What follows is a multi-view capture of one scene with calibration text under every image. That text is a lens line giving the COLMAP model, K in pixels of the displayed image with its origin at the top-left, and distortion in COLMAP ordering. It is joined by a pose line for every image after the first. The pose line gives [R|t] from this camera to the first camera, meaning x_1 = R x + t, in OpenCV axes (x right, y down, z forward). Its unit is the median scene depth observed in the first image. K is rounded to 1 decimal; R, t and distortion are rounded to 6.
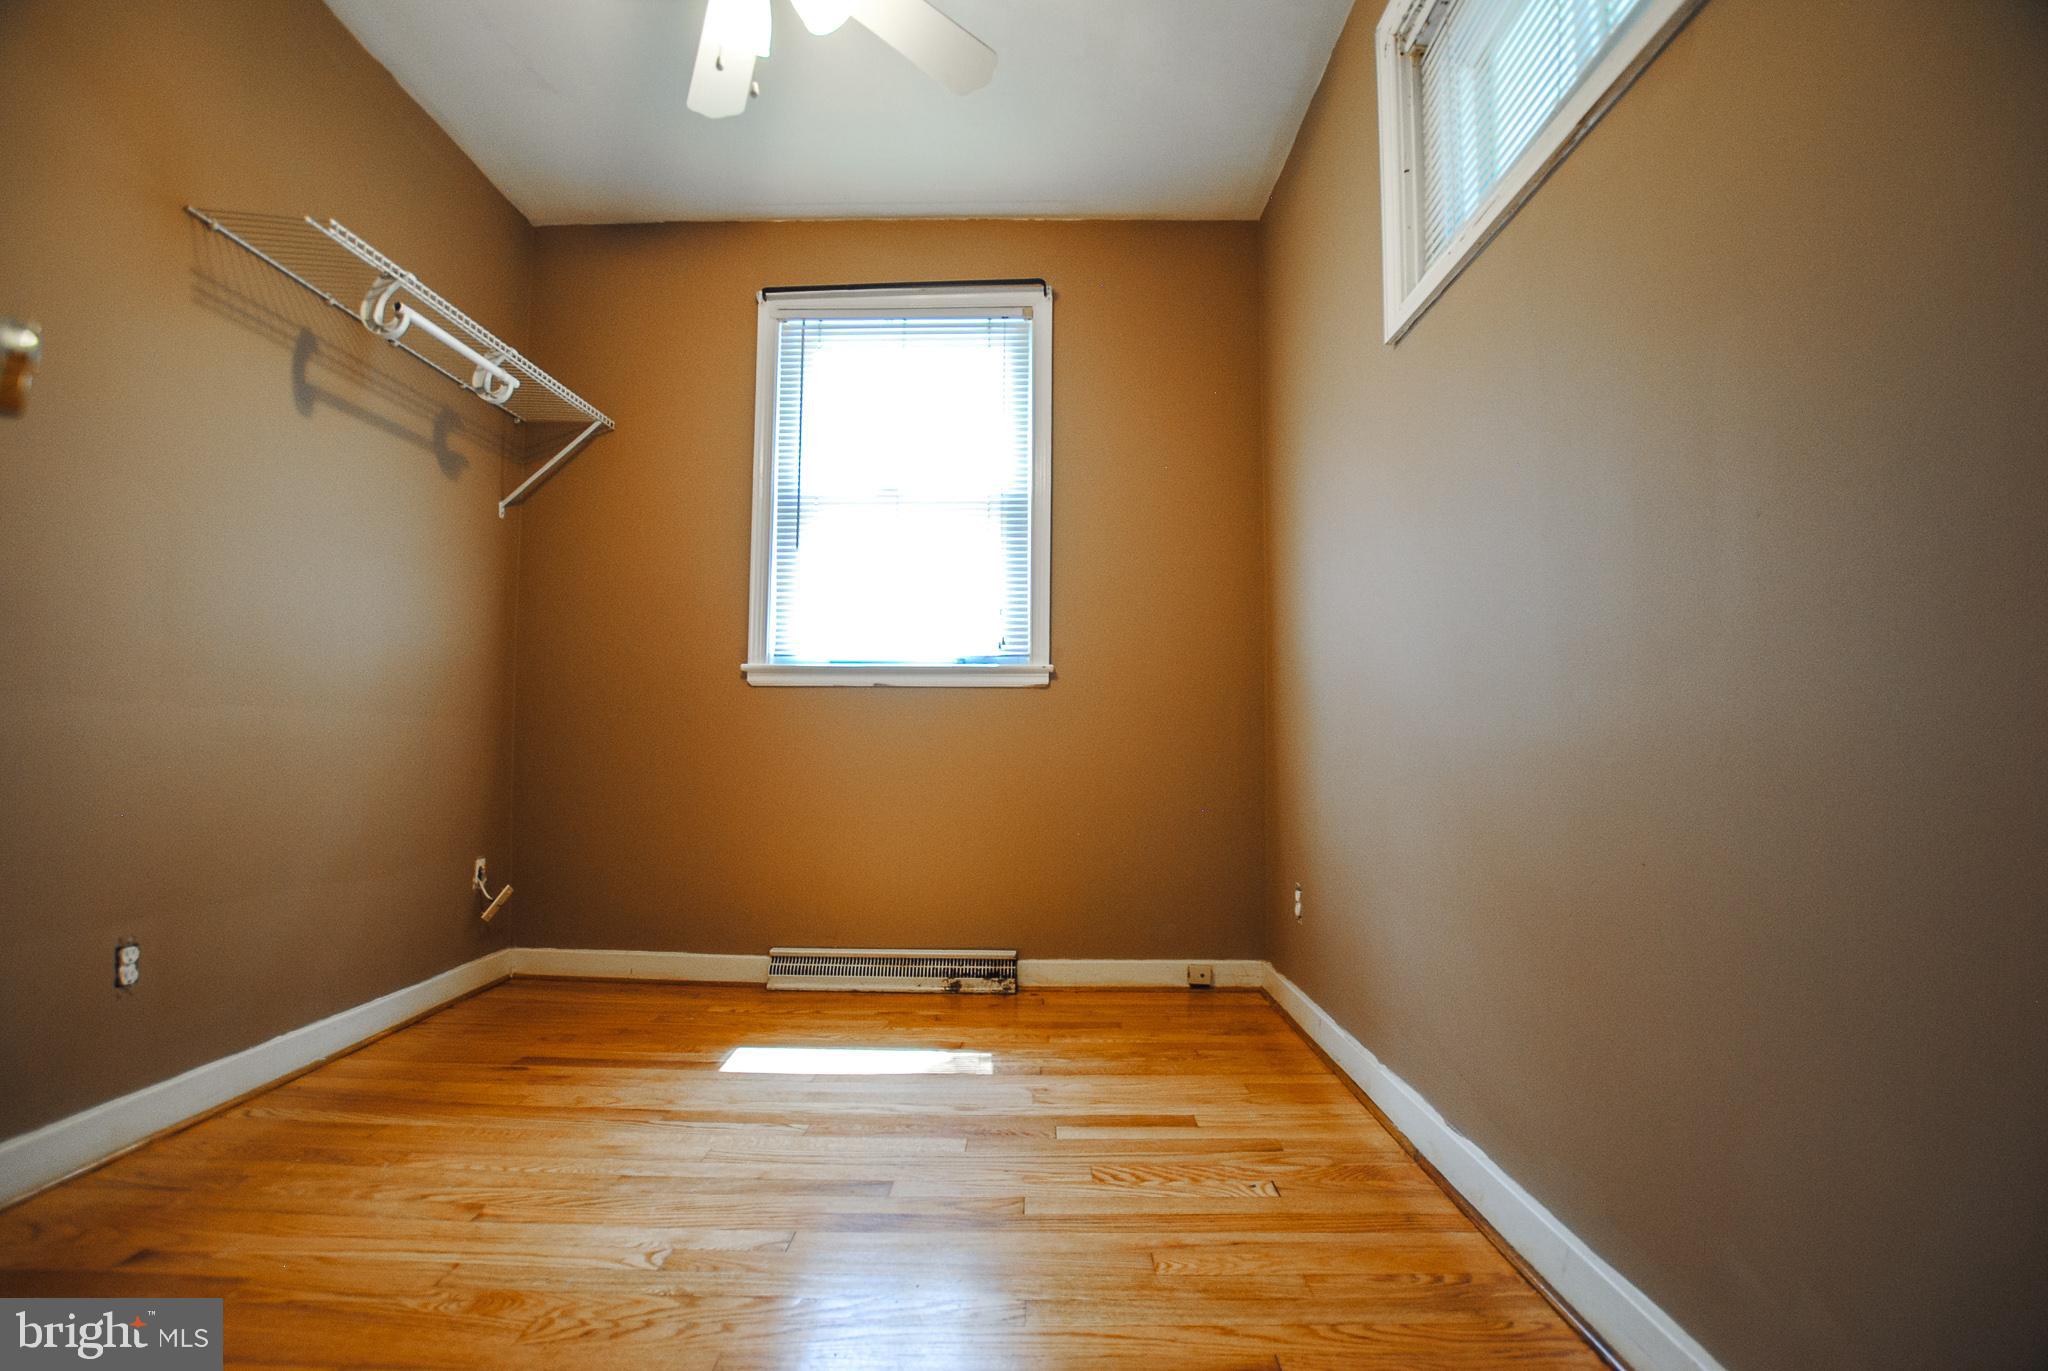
lens RADIAL K [[881.1, 0, 1024.3], [0, 881.1, 710.5], [0, 0, 1]] dist [-0.028720, 0.001146]
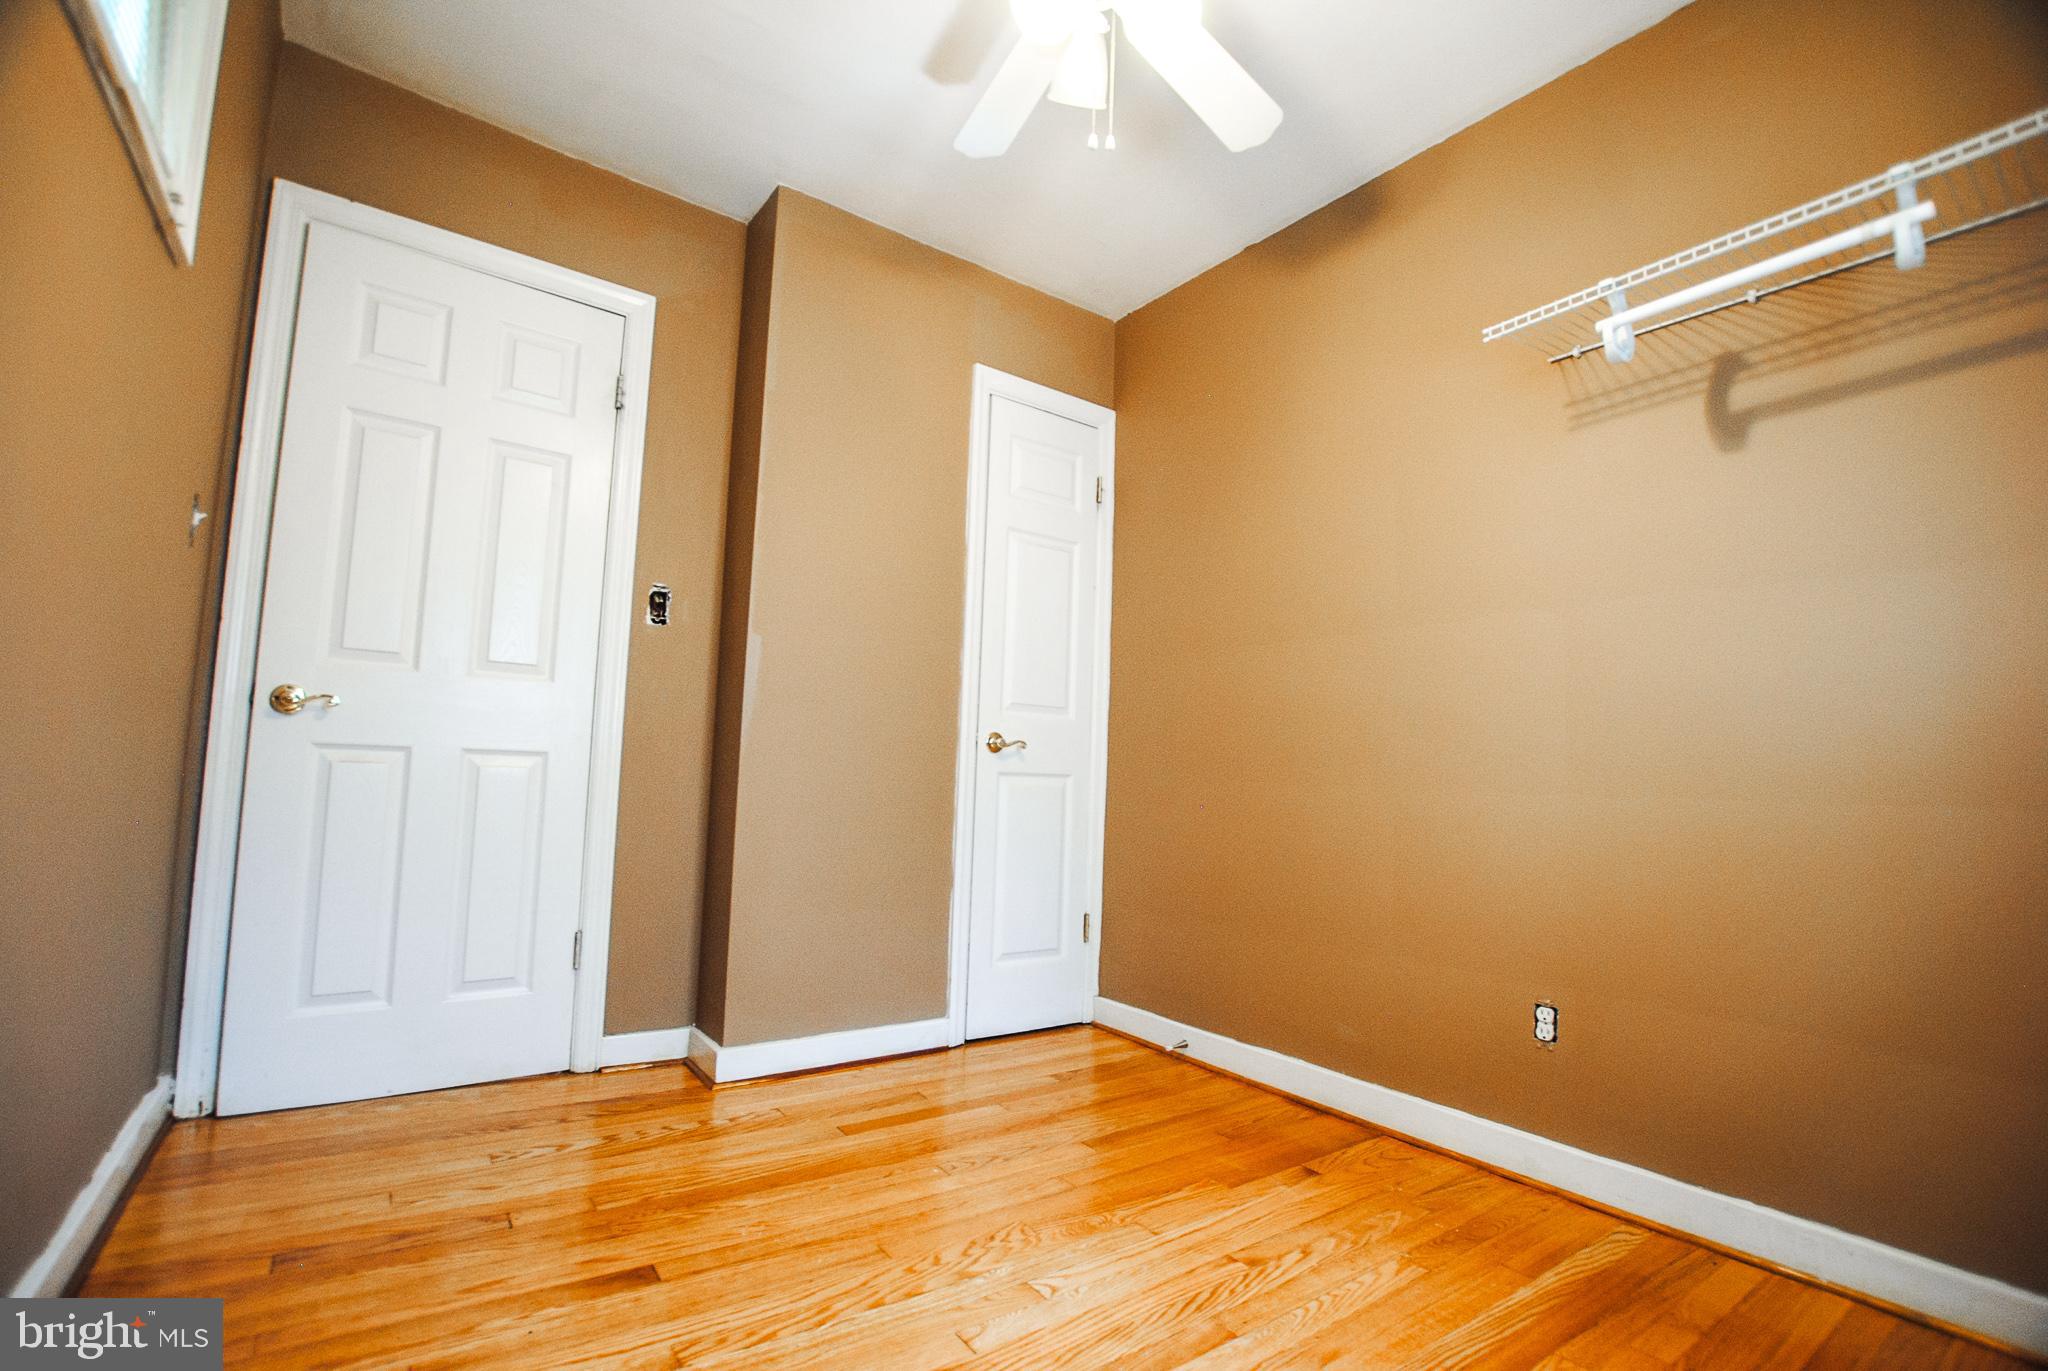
lens RADIAL K [[896.7, 0, 1028.4], [0, 896.7, 704.7], [0, 0, 1]] dist [-0.028883, -0.000126]
pose [[-0.796512, -0.087876, -0.598202, 0.222421], [-0.019477, 0.992597, -0.119879, 0.022789], [0.604308, -0.083834, -0.792328, 1.319133]]
